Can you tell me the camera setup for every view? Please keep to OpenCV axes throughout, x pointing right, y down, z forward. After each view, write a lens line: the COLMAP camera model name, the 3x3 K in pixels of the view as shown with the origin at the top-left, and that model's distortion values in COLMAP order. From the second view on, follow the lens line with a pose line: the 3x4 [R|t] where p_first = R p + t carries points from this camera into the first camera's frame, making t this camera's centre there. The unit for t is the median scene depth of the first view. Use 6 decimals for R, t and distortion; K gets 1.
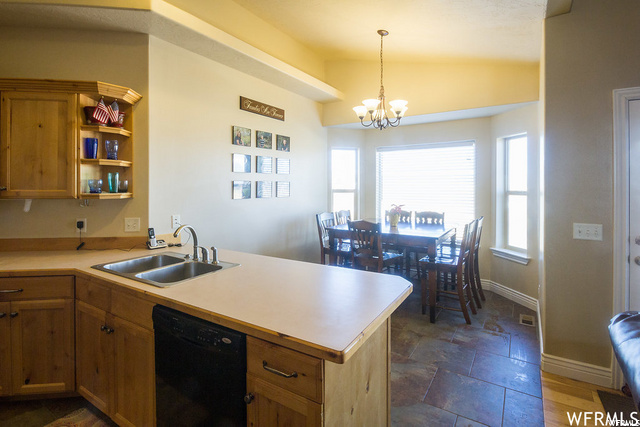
lens RADIAL K [[313.2, 0, 327.6], [0, 313.2, 185.4], [0, 0, 1]] dist [0.002640, -0.003384]
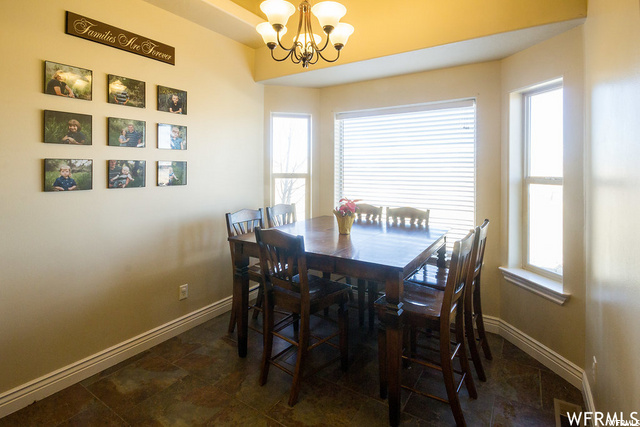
lens RADIAL K [[313.2, 0, 334.7], [0, 313.2, 166.3], [0, 0, 1]] dist [0.002640, -0.003384]
pose [[0.999973, 0.004257, 0.005955, 0.184622], [-0.004216, 0.999967, -0.006912, 0.001263], [-0.005985, 0.006887, 0.999958, 0.374511]]
